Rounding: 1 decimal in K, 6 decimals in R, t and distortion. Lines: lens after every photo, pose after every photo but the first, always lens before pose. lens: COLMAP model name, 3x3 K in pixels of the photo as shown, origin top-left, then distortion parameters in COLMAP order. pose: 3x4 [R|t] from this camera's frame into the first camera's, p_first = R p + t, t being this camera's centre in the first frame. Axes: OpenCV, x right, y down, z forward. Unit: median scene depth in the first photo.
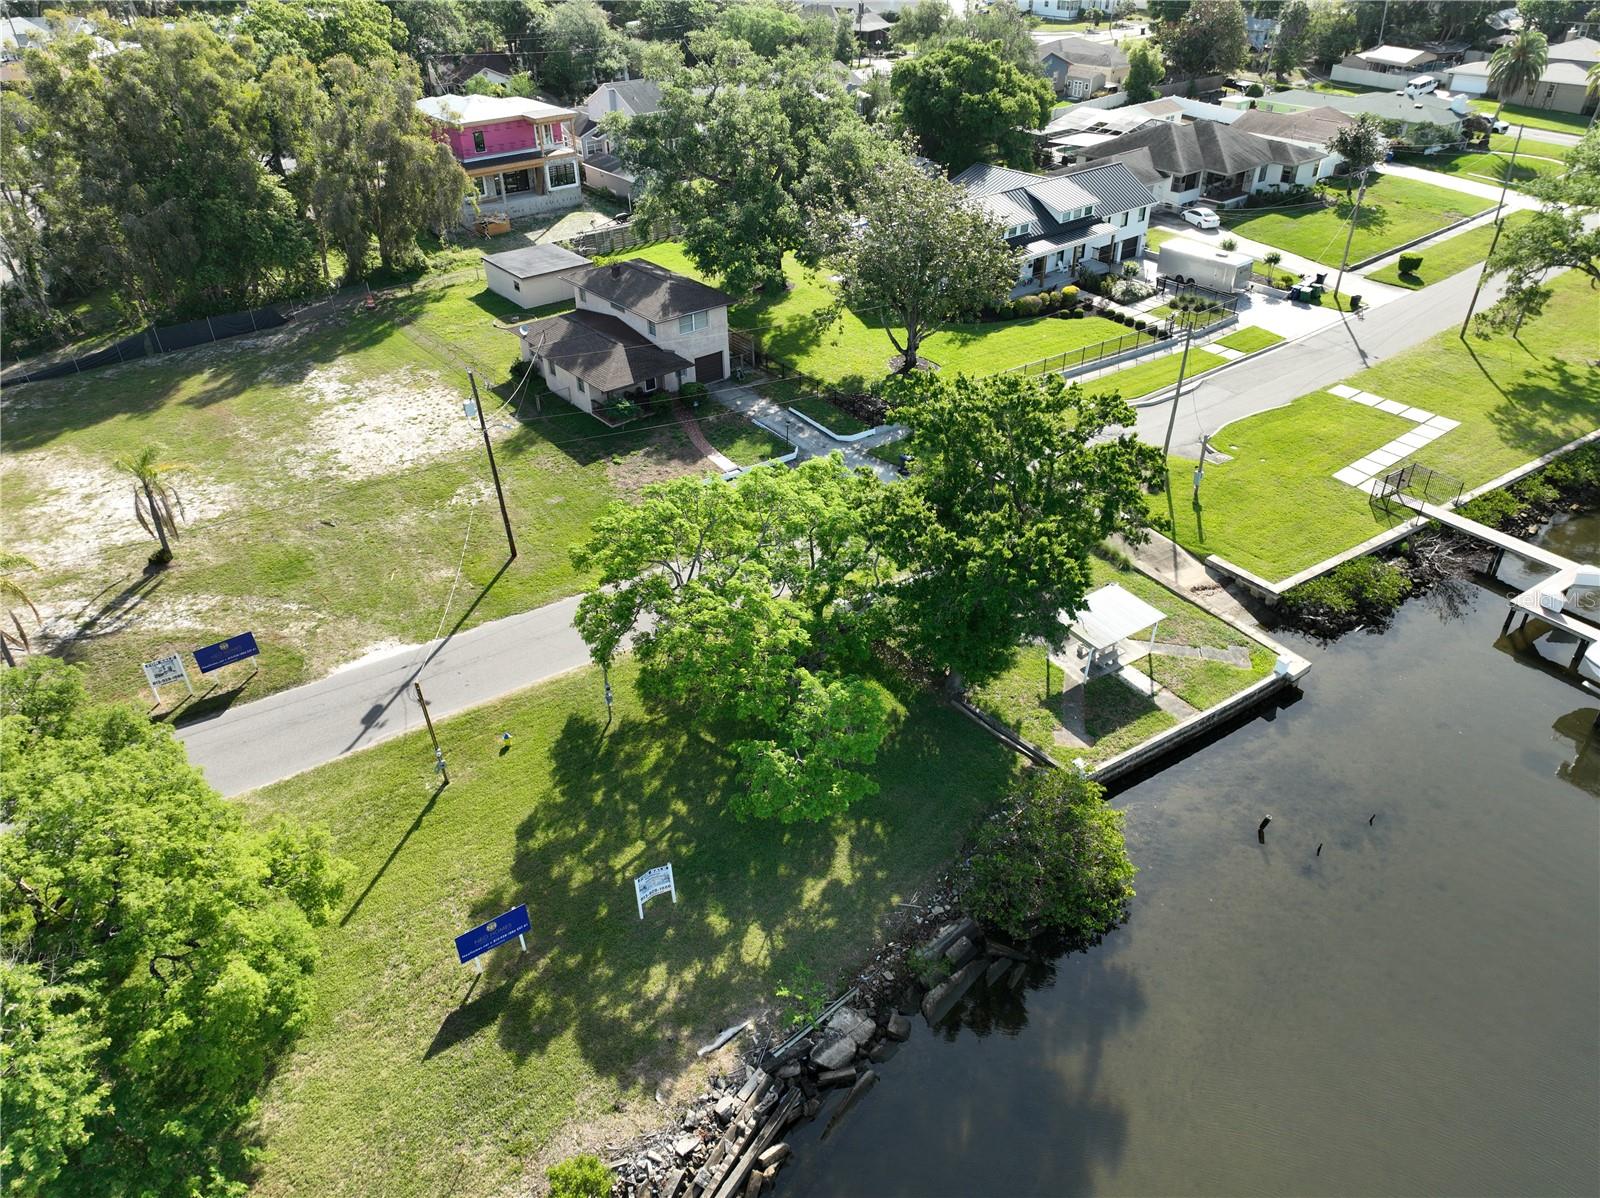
lens RADIAL K [[1122.9, 0, 806.6], [0, 1122.9, 595.2], [0, 0, 1]] dist [-0.000570, 0.015968]
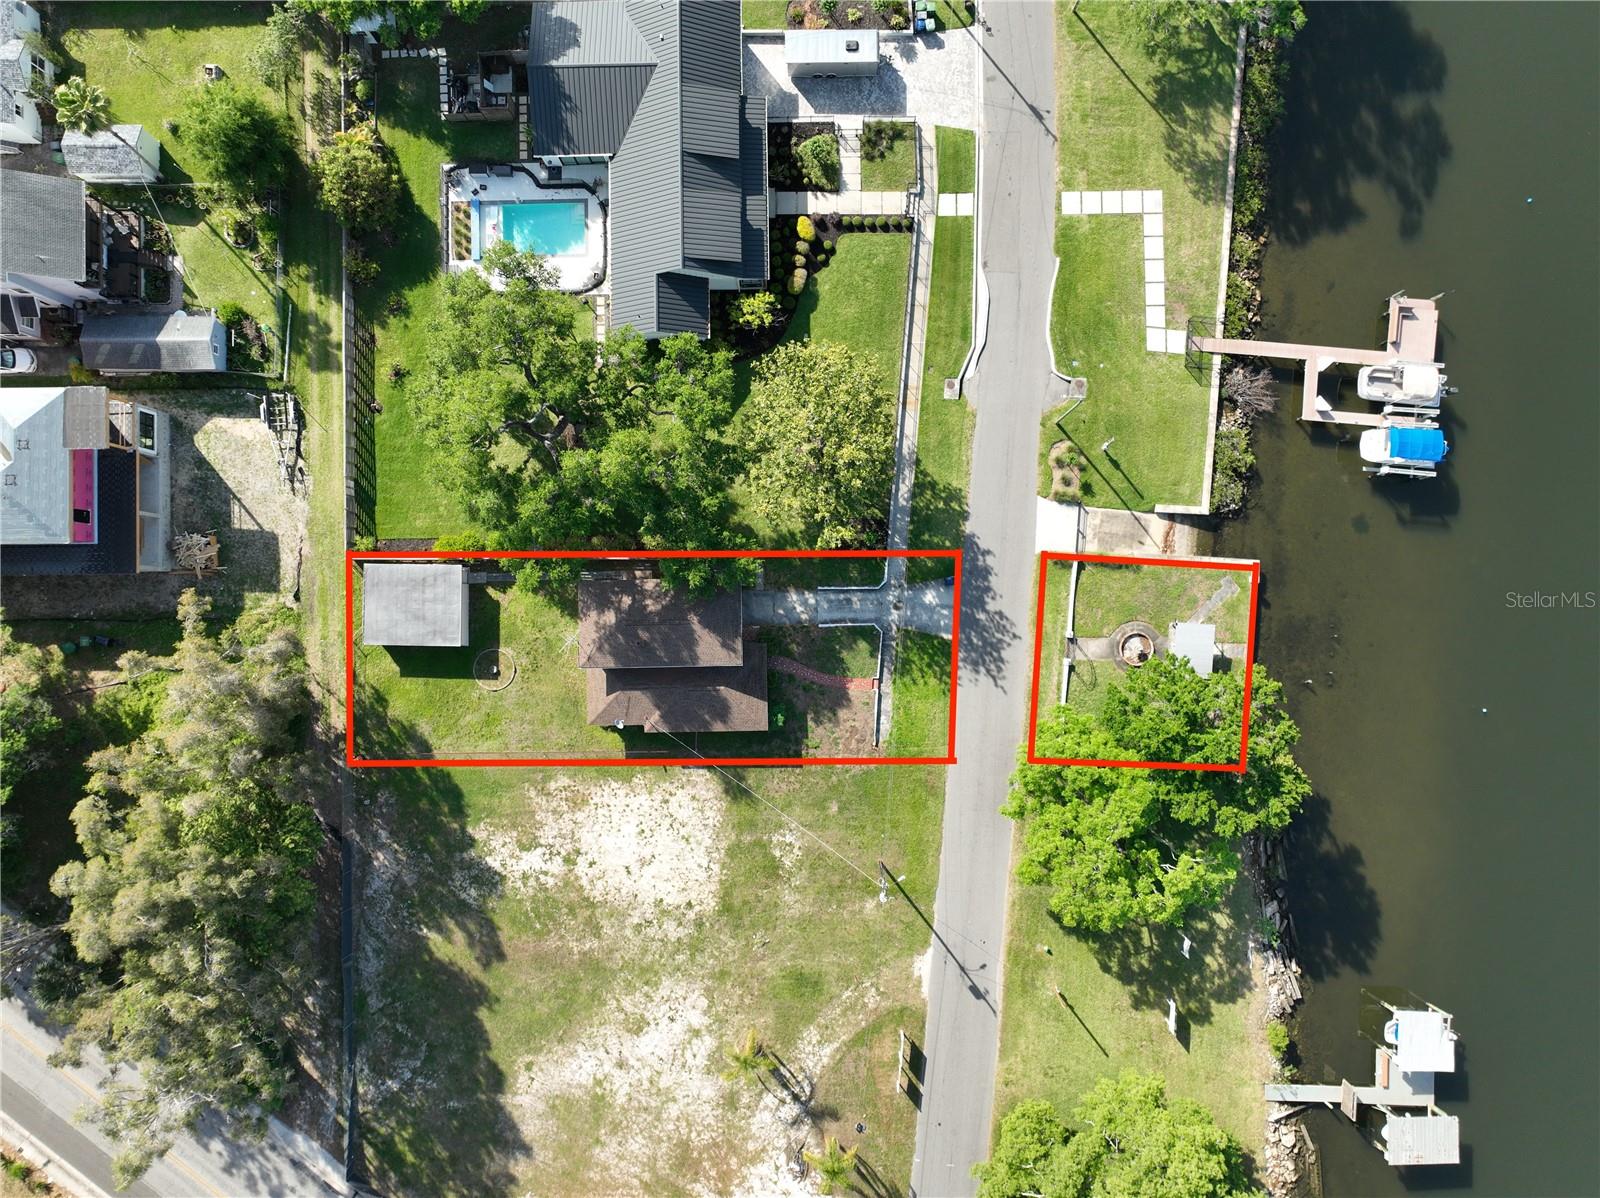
lens RADIAL K [[1122.9, 0, 805.4], [0, 1122.9, 593.6], [0, 0, 1]] dist [-0.000570, 0.015968]
pose [[0.623632, -0.781197, 0.028538, -0.065503], [0.426568, 0.370669, 0.825012, -1.207173], [-0.655075, -0.502330, 0.564395, 0.311652]]
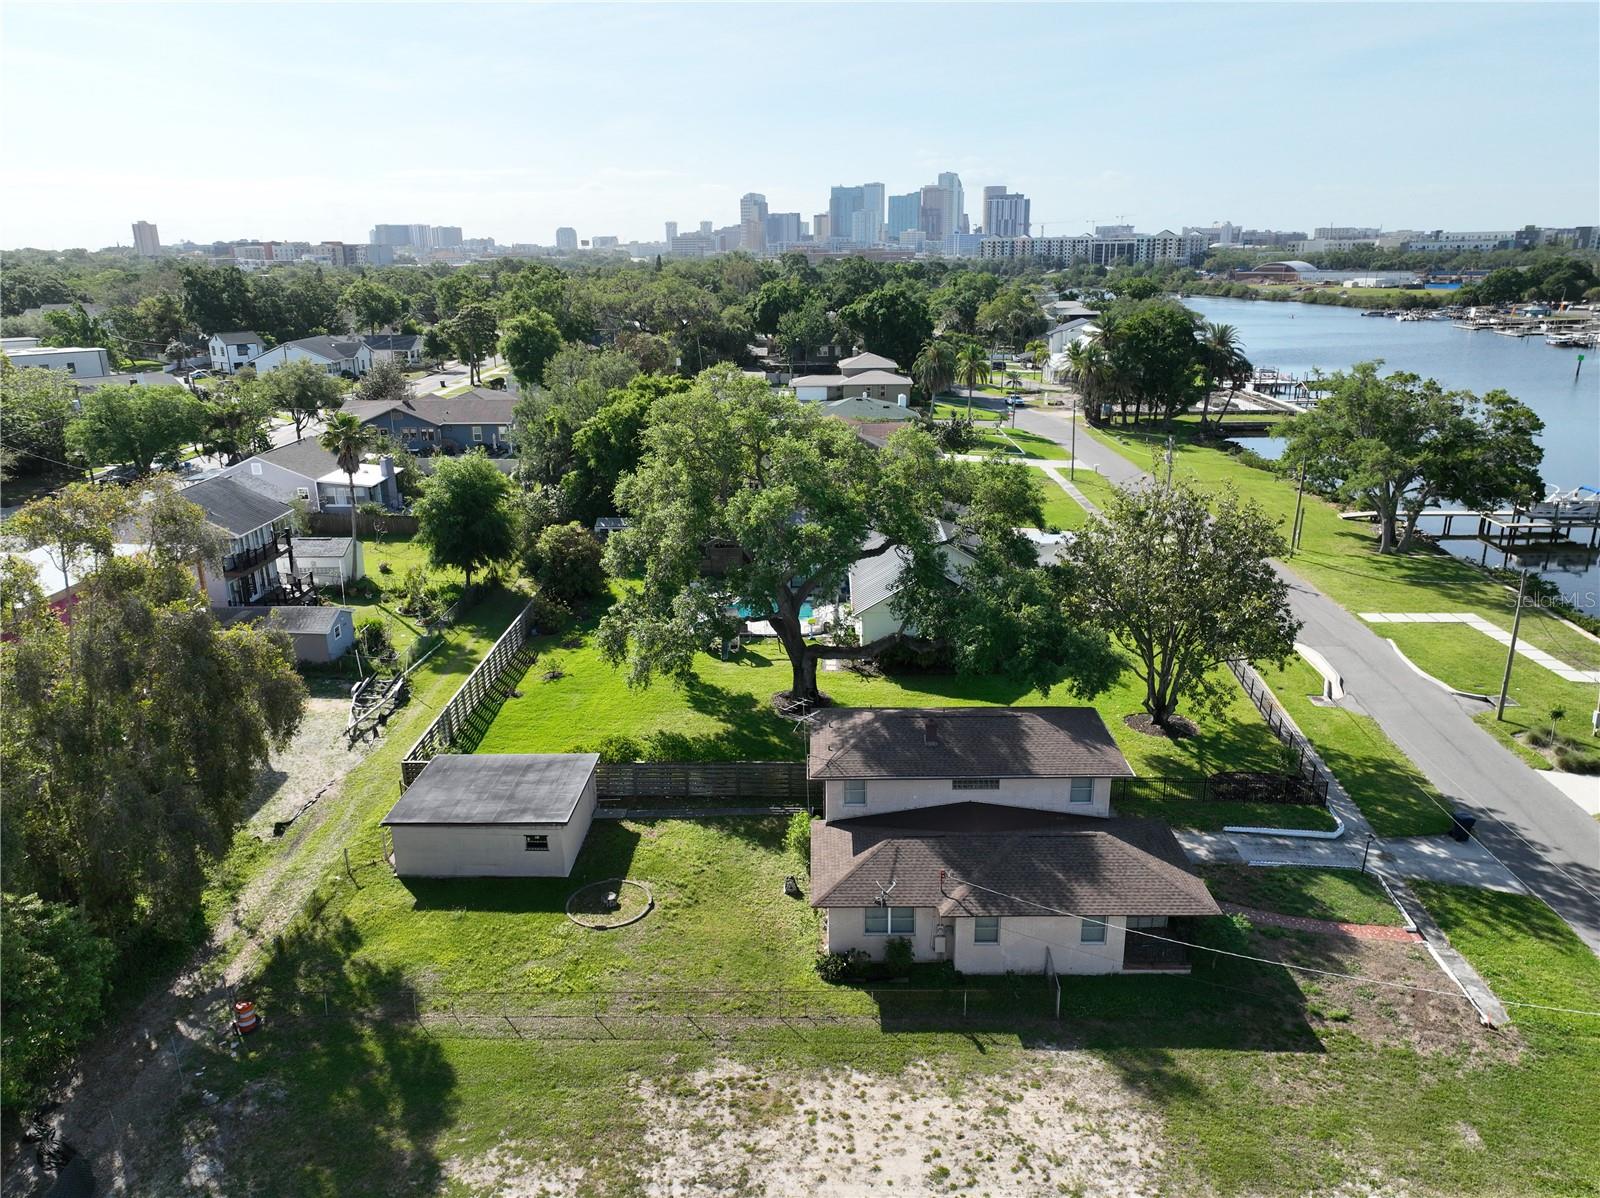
lens RADIAL K [[1122.9, 0, 808.1], [0, 1122.9, 603.5], [0, 0, 1]] dist [-0.000570, 0.015968]
pose [[0.643914, -0.229068, 0.730002, -0.650209], [0.423827, 0.901153, -0.091072, -0.338203], [-0.636982, 0.368037, 0.677350, 0.659047]]
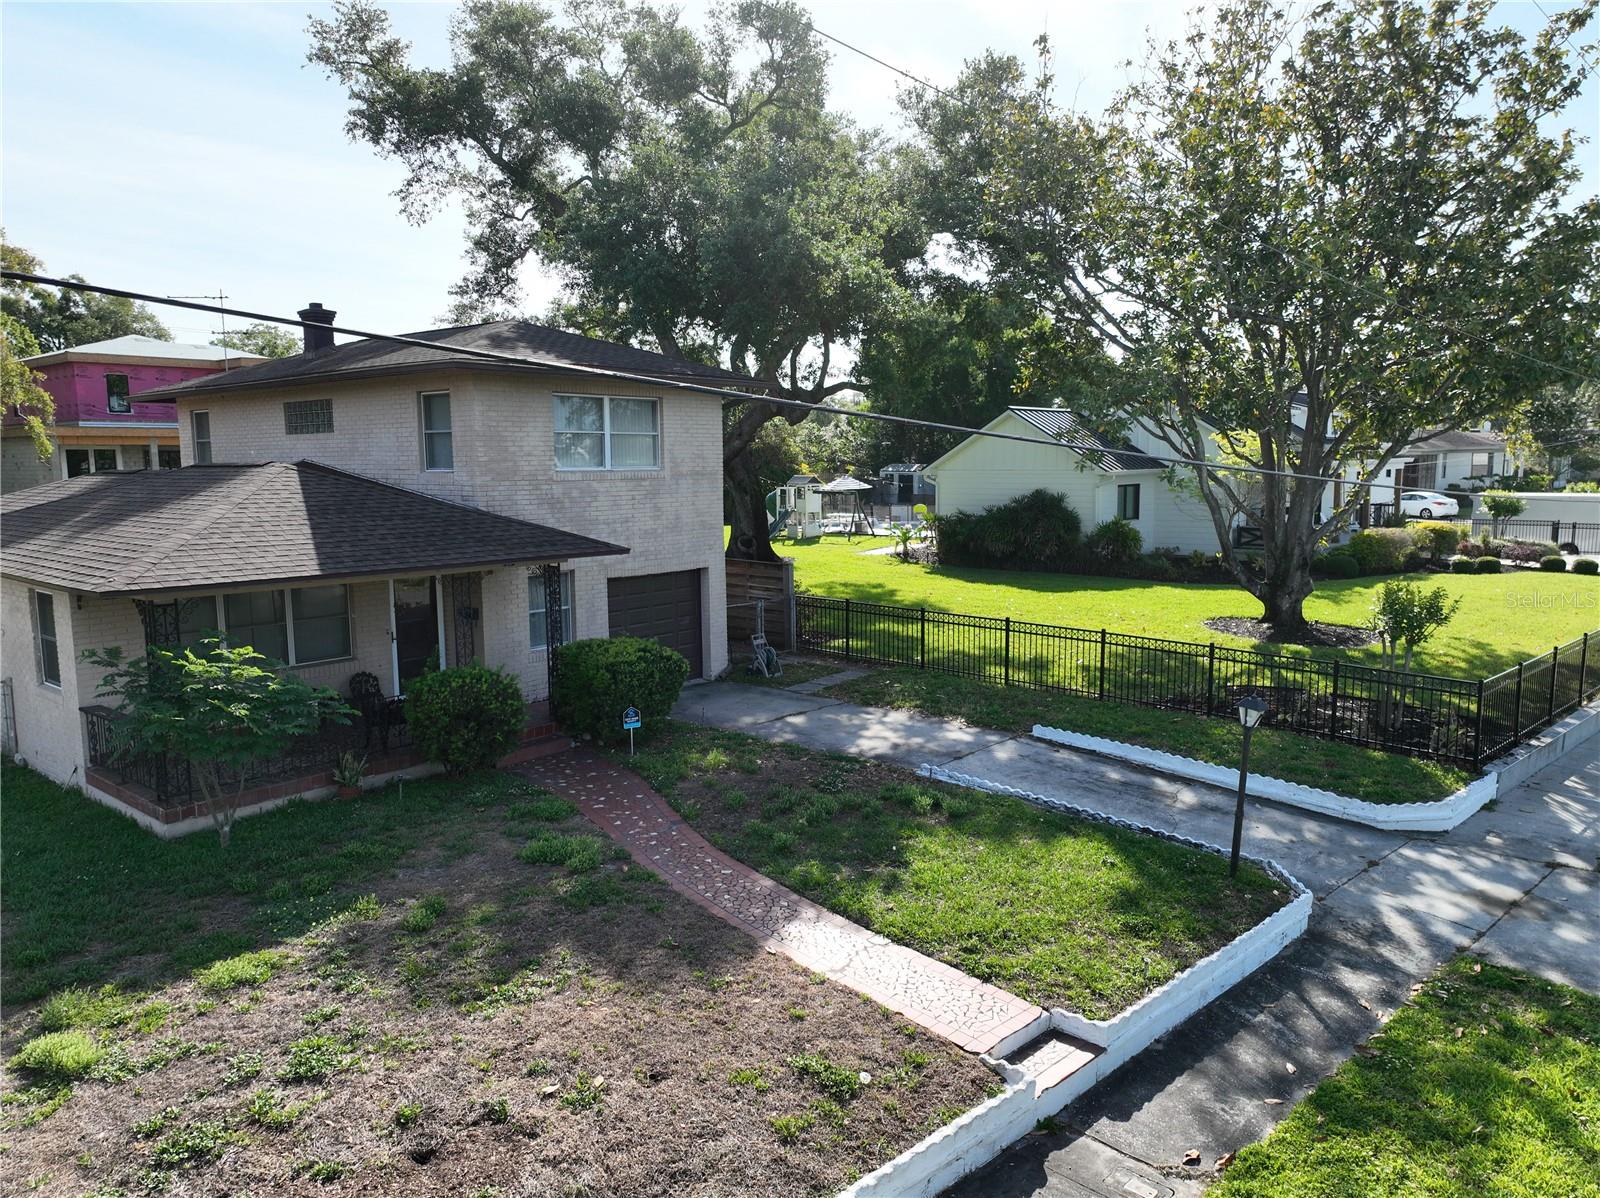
lens RADIAL K [[1122.9, 0, 804.8], [0, 1122.9, 602.7], [0, 0, 1]] dist [-0.000570, 0.015968]
pose [[0.983848, -0.021779, 0.177675, -0.103891], [0.097335, 0.898096, -0.428894, -0.095897], [-0.150228, 0.439261, 0.885710, 0.798064]]
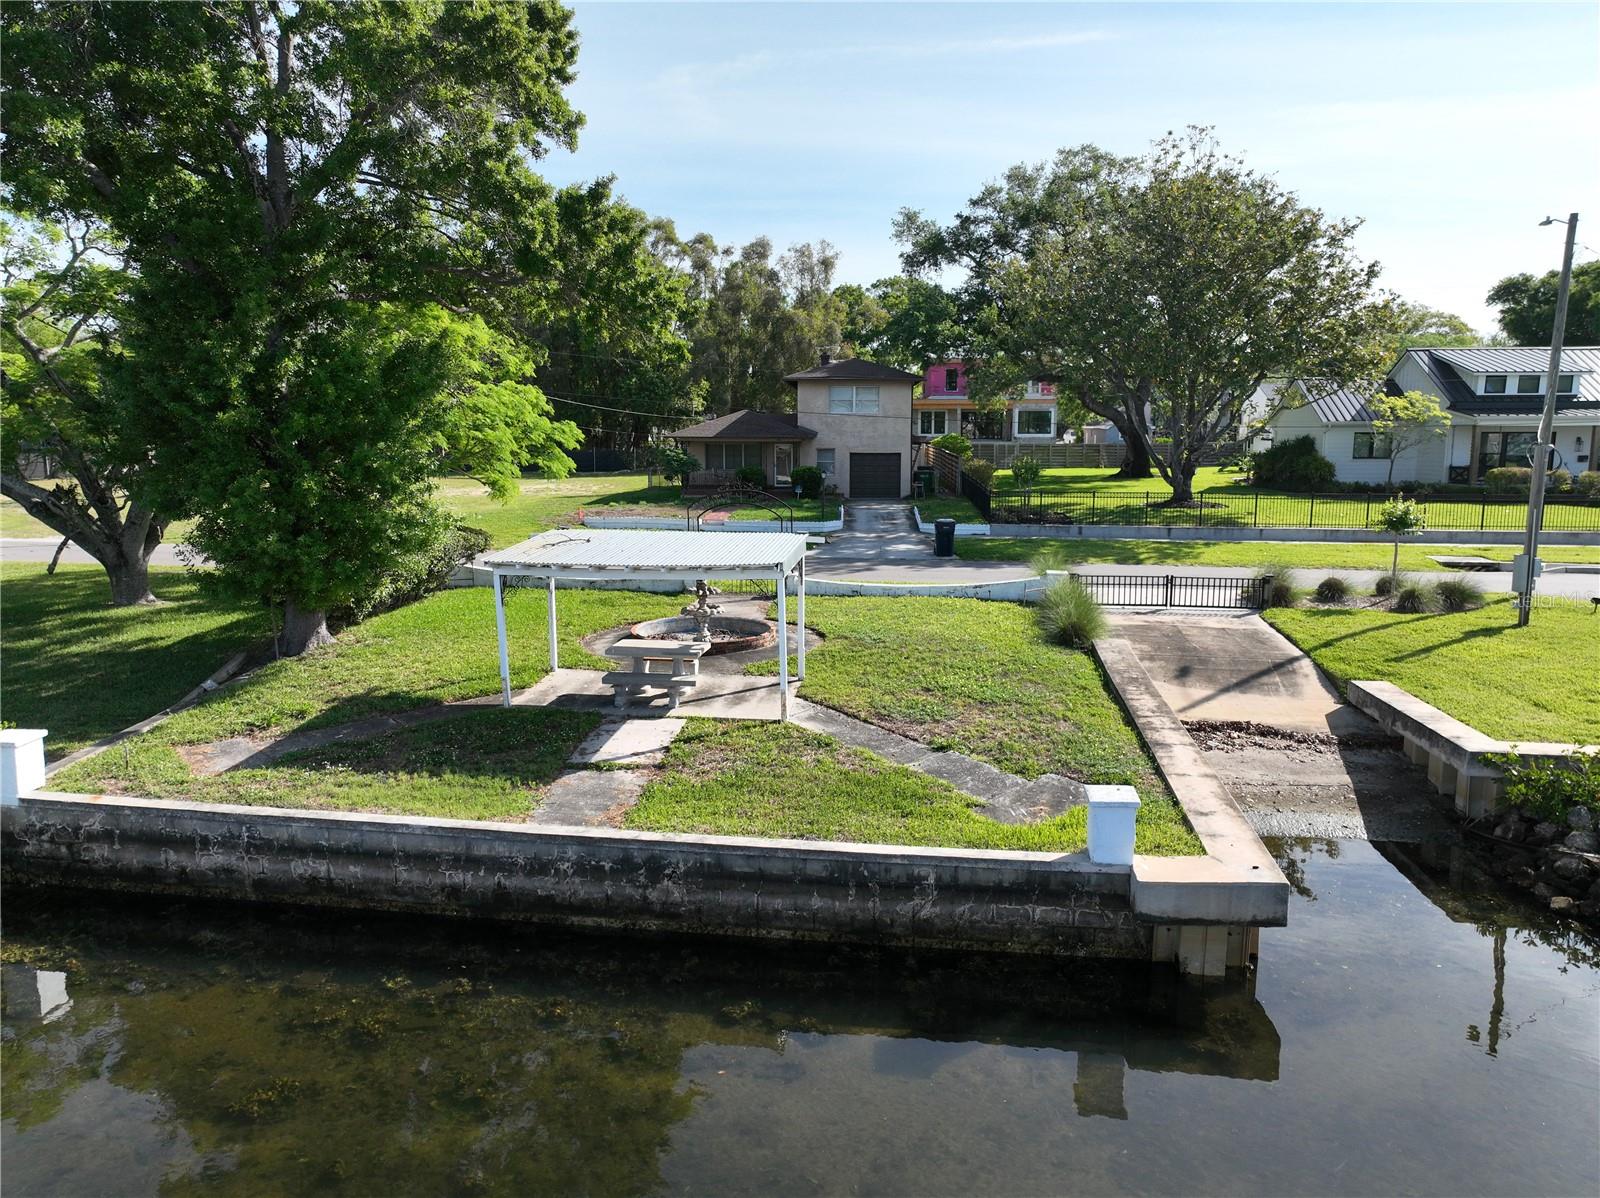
lens RADIAL K [[1122.9, 0, 803.9], [0, 1122.9, 598.8], [0, 0, 1]] dist [-0.000570, 0.015968]
pose [[0.742001, 0.109925, -0.661326, 0.365782], [-0.374522, 0.886144, -0.272916, 0.075179], [0.556029, 0.450185, 0.698688, 0.553613]]
